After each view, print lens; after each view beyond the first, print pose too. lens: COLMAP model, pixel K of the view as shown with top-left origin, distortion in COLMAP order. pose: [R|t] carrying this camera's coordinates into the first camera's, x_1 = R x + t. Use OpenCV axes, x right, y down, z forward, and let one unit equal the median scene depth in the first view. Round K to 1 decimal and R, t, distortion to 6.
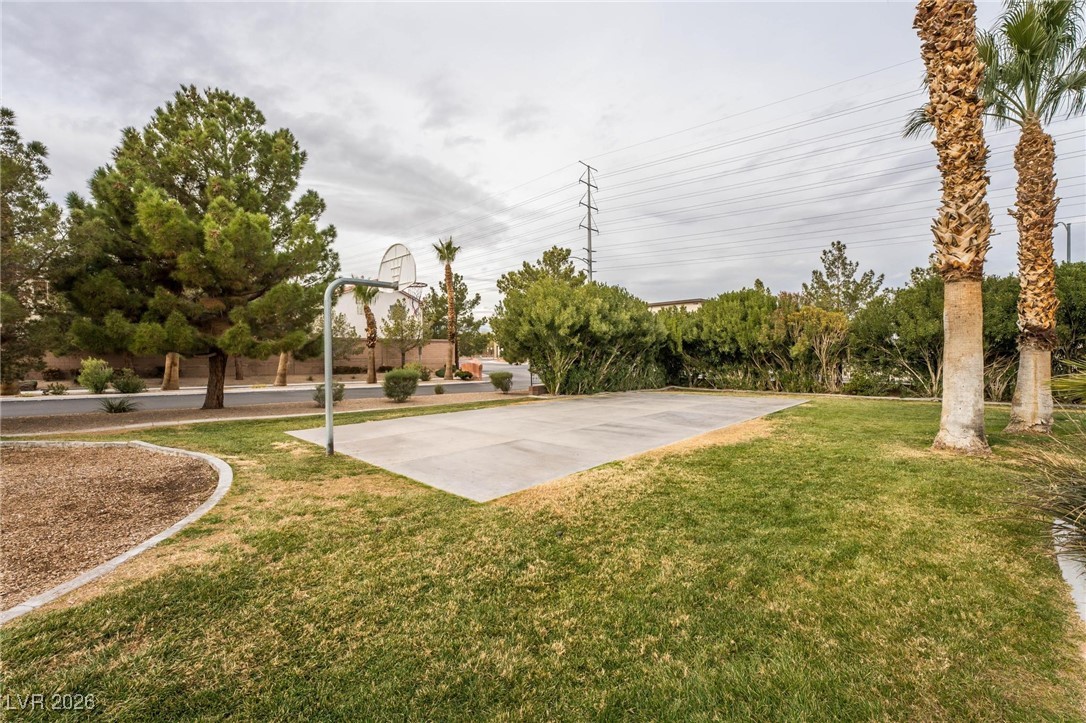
lens RADIAL K [[438.3, 0, 543.0], [0, 438.3, 361.5], [0, 0, 1]] dist [-0.023655, 0.000327]
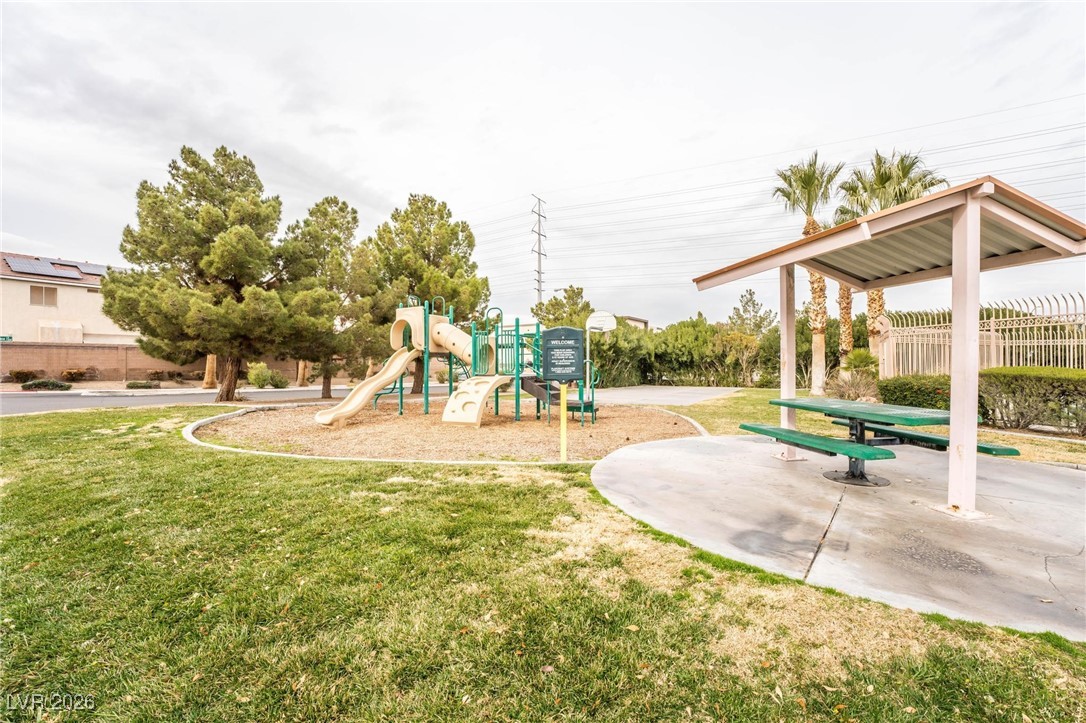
lens RADIAL K [[438.3, 0, 543.0], [0, 438.3, 361.5], [0, 0, 1]] dist [-0.023655, 0.000327]
pose [[0.979817, 0.006656, 0.199785, -0.361090], [-0.002292, 0.999754, -0.022069, 0.014739], [-0.199882, 0.021165, 0.979591, -0.379234]]
